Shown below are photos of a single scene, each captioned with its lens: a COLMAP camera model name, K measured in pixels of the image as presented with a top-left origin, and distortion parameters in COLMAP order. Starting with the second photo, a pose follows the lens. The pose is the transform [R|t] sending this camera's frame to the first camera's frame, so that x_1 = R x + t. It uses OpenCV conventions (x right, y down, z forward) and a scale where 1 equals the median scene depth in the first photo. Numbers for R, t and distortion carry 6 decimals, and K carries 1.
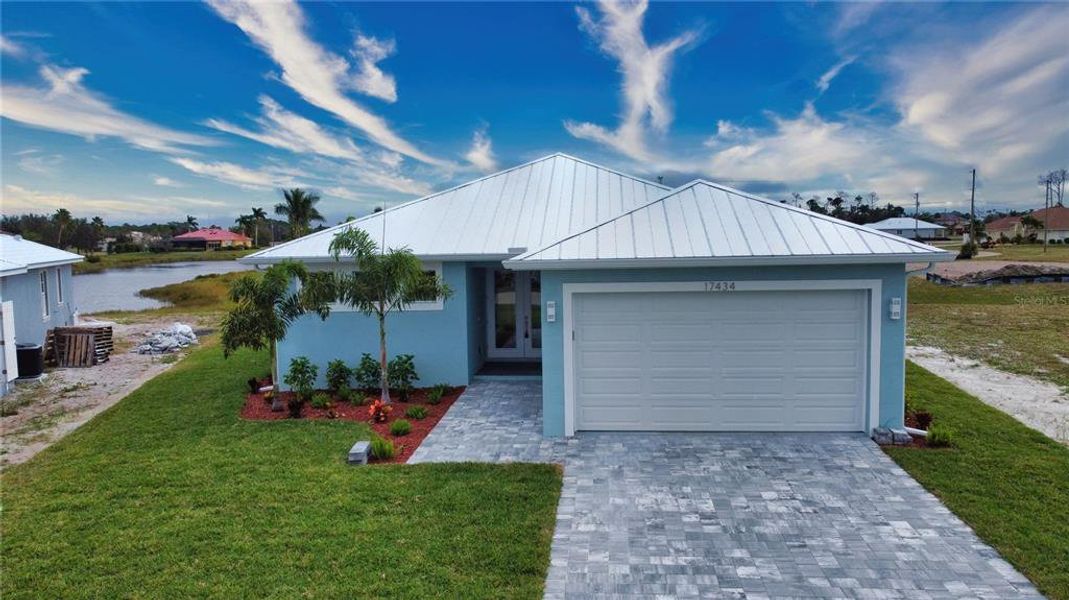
lens RADIAL K [[804.7, 0, 532.0], [0, 804.7, 304.2], [0, 0, 1]] dist [0.005559, -0.010495]
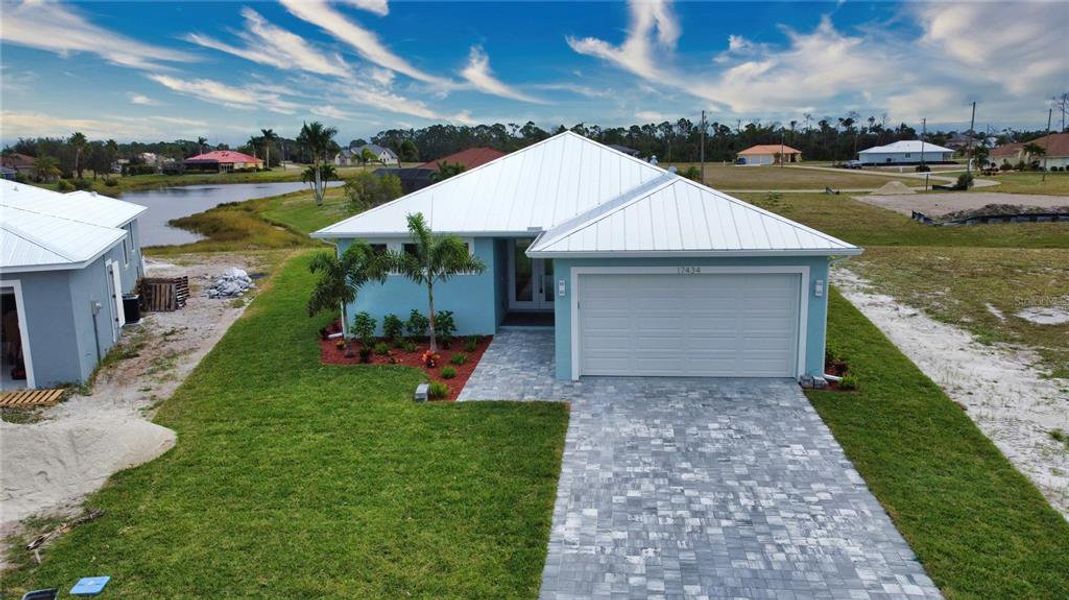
lens RADIAL K [[804.7, 0, 532.0], [0, 804.7, 304.2], [0, 0, 1]] dist [0.005559, -0.010495]
pose [[0.999943, 0.002197, -0.010427, -0.010019], [-0.001125, 0.994814, 0.101702, -0.083913], [0.010597, -0.101684, 0.994760, -0.276400]]
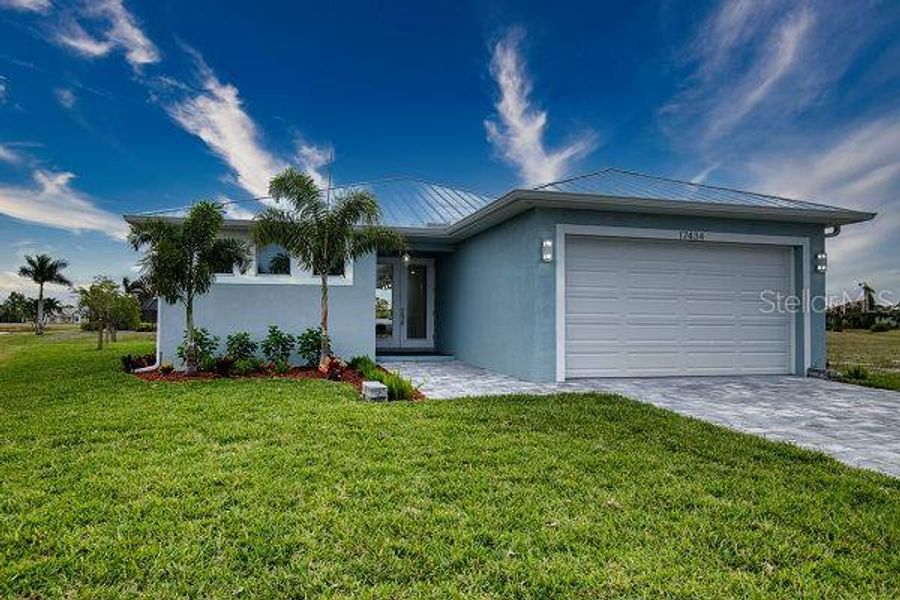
lens RADIAL K [[603.0, 0, 450.0], [0, 603.0, 300.0], [0, 0, 1]] dist [-0.003838, -0.000159]
pose [[0.938145, 0.038266, 0.344121, -0.282667], [0.007010, 0.991571, -0.129374, 0.136218], [-0.346171, 0.123784, 0.929970, 0.312730]]
